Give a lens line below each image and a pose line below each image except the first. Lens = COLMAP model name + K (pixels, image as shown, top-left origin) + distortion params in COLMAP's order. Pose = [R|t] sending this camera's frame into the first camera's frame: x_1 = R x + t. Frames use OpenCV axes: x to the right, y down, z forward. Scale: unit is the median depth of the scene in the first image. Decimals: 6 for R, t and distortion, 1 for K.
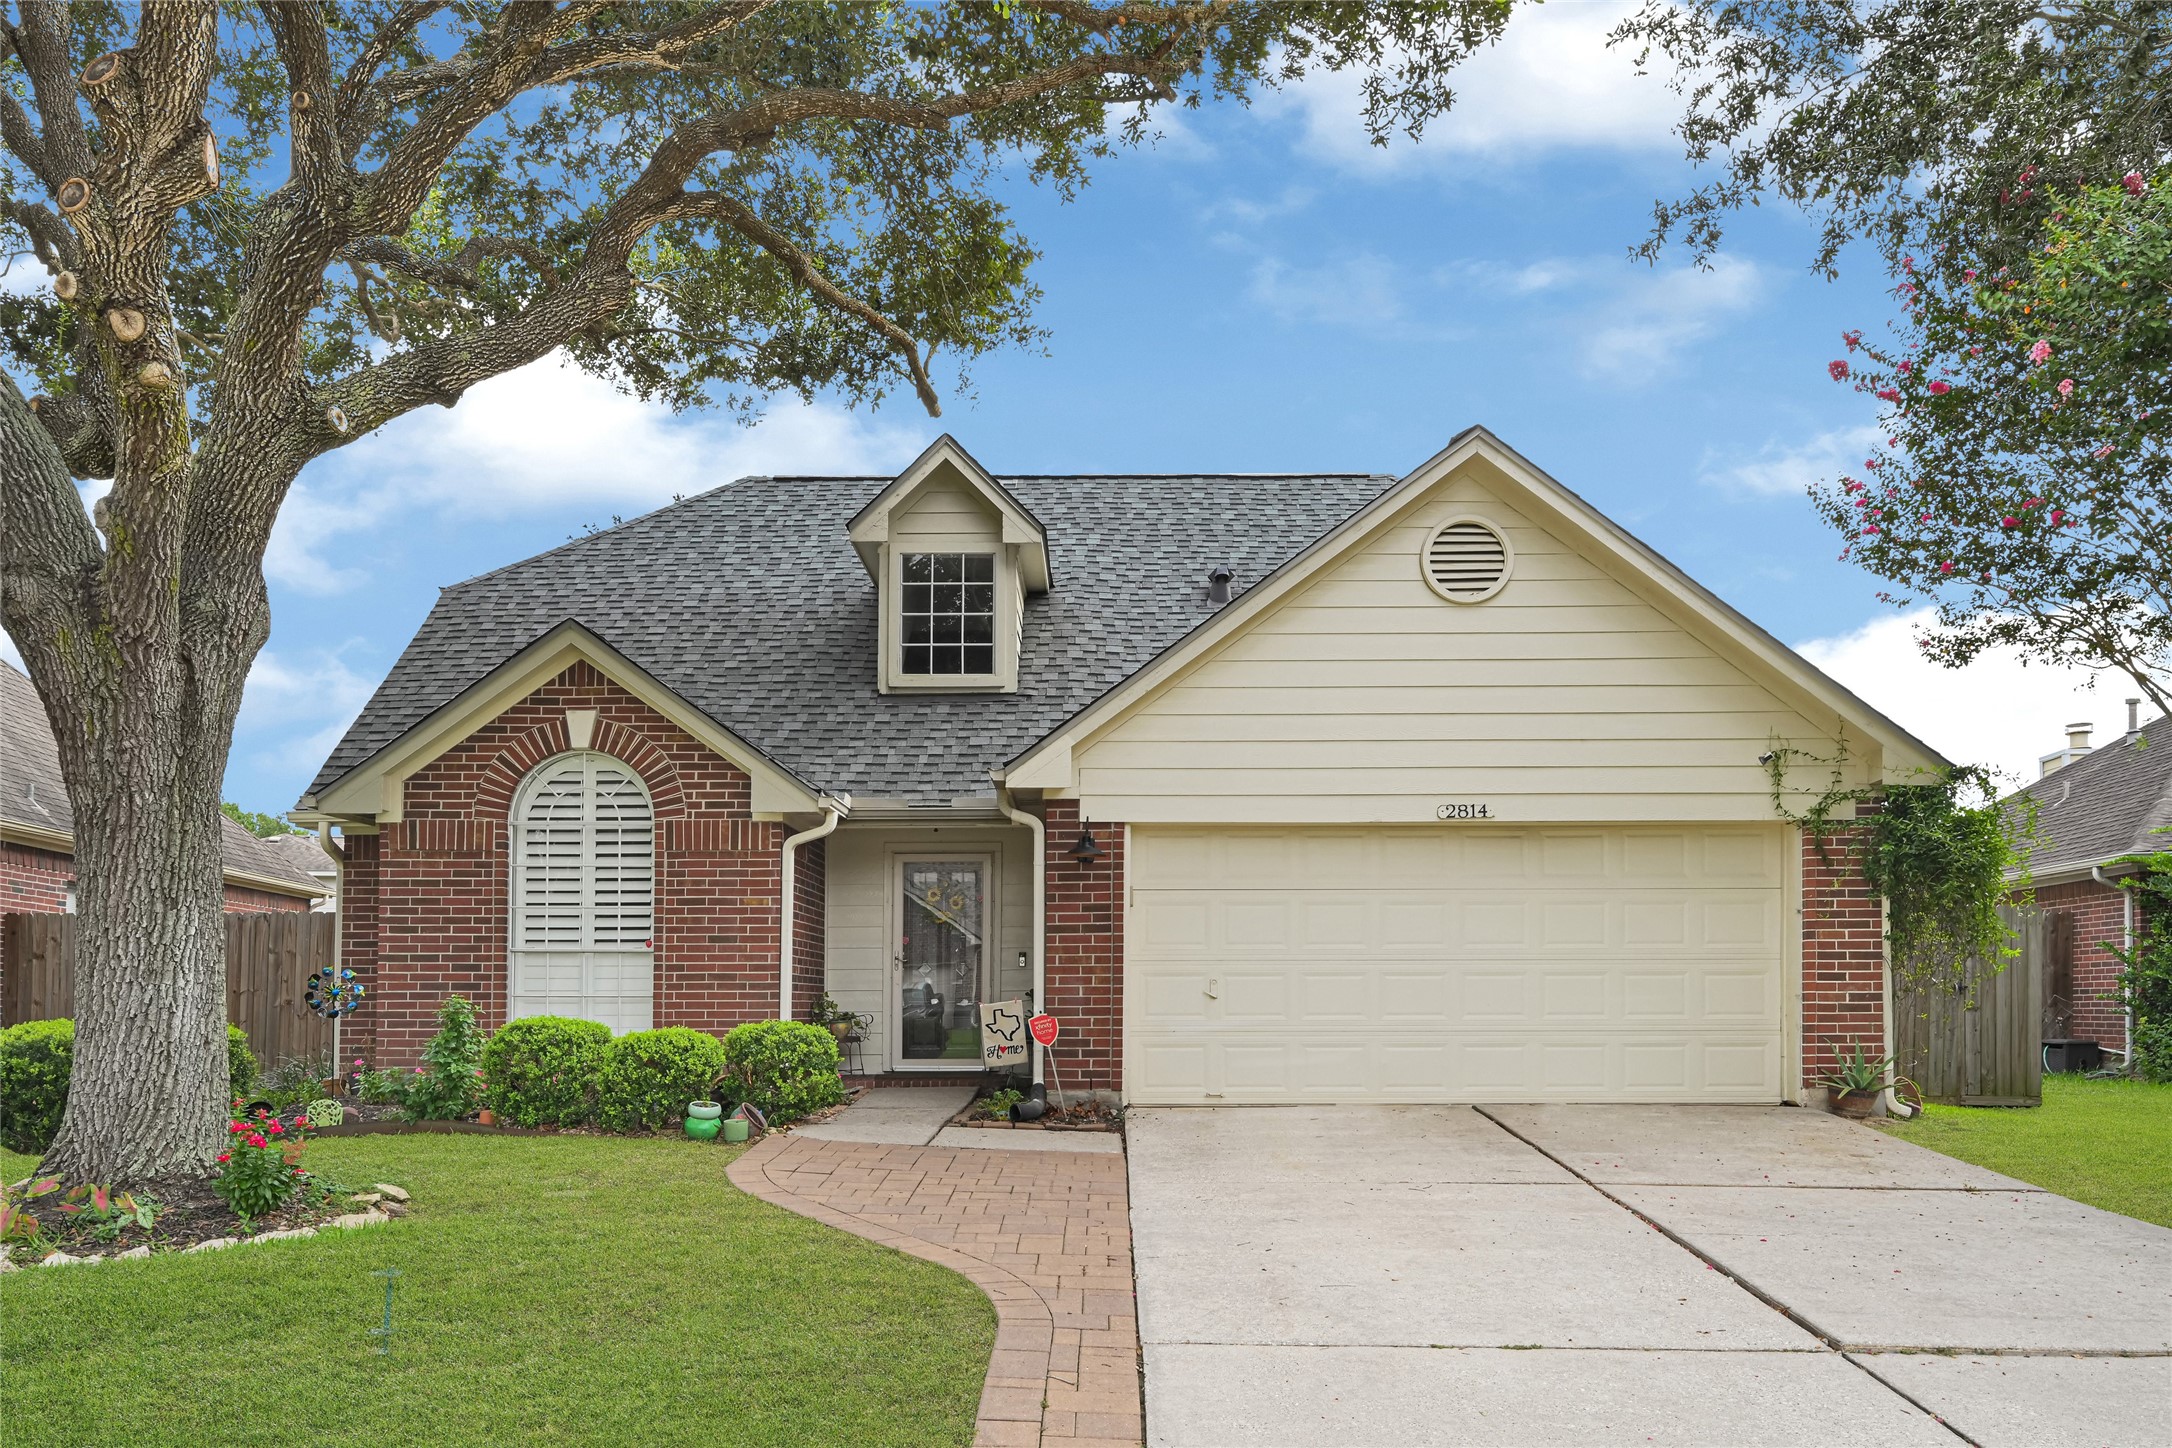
lens RADIAL K [[1622.7, 0, 1069.7], [0, 1622.7, 779.3], [0, 0, 1]] dist [0.007021, 0.006659]
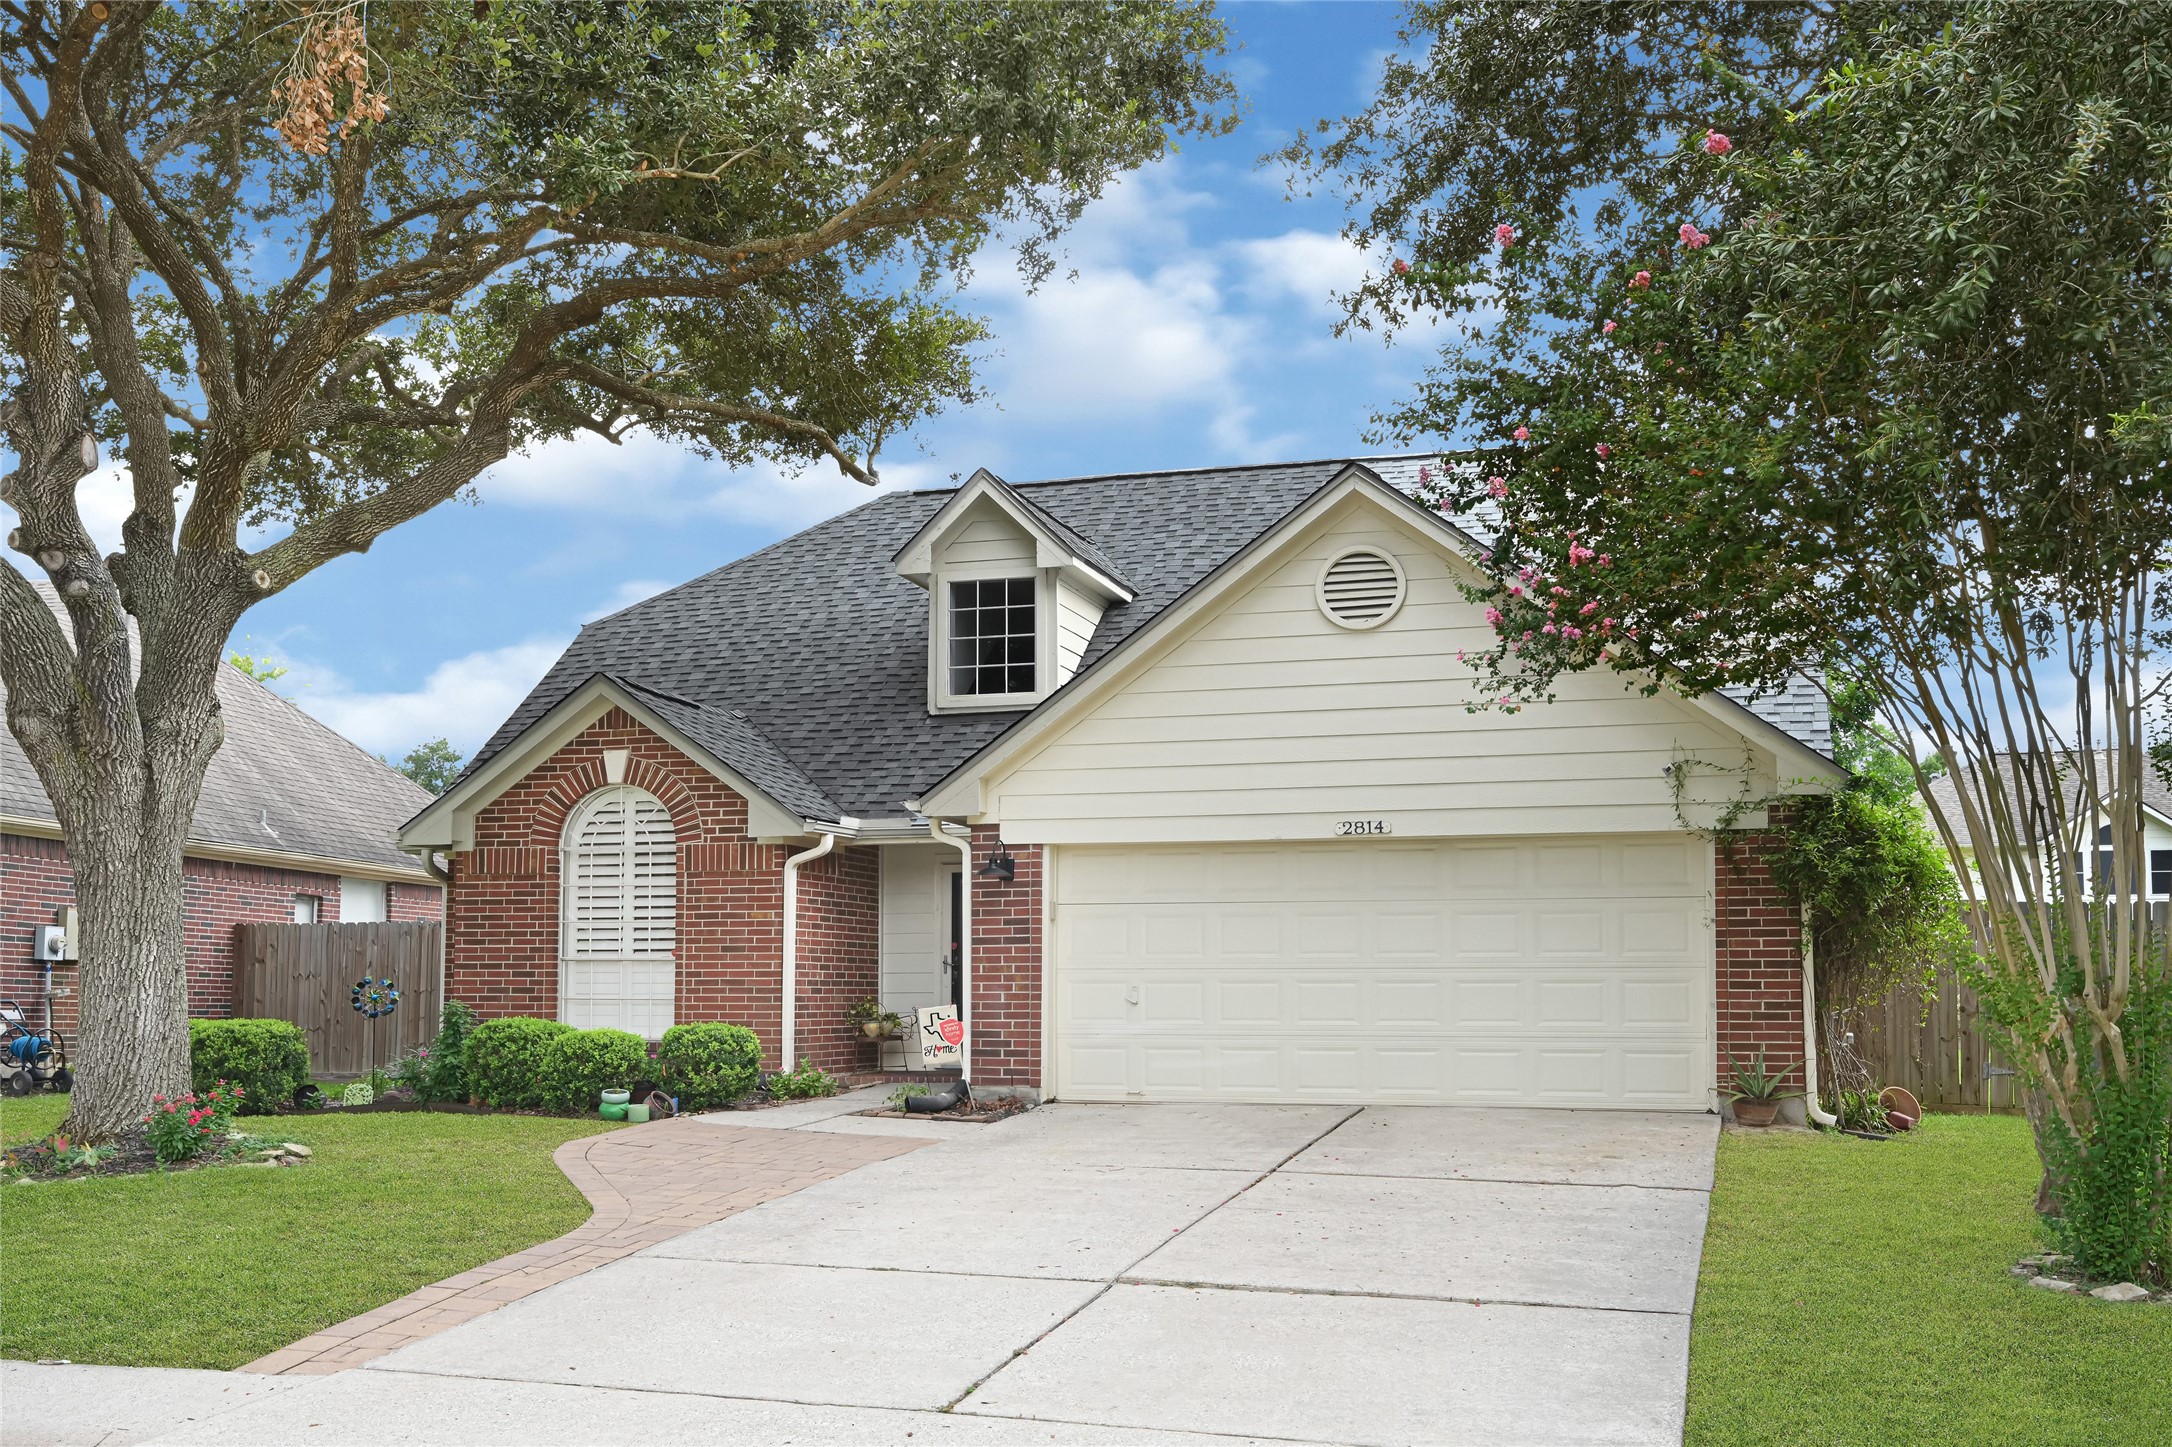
lens RADIAL K [[1845.8, 0, 1087.7], [0, 1845.8, 724.7], [0, 0, 1]] dist [0.010196, 0.006223]
pose [[0.971383, -0.030306, -0.235579, 0.348358], [0.028398, 0.999531, -0.011487, -0.037545], [0.235816, 0.004469, 0.971787, -0.202929]]
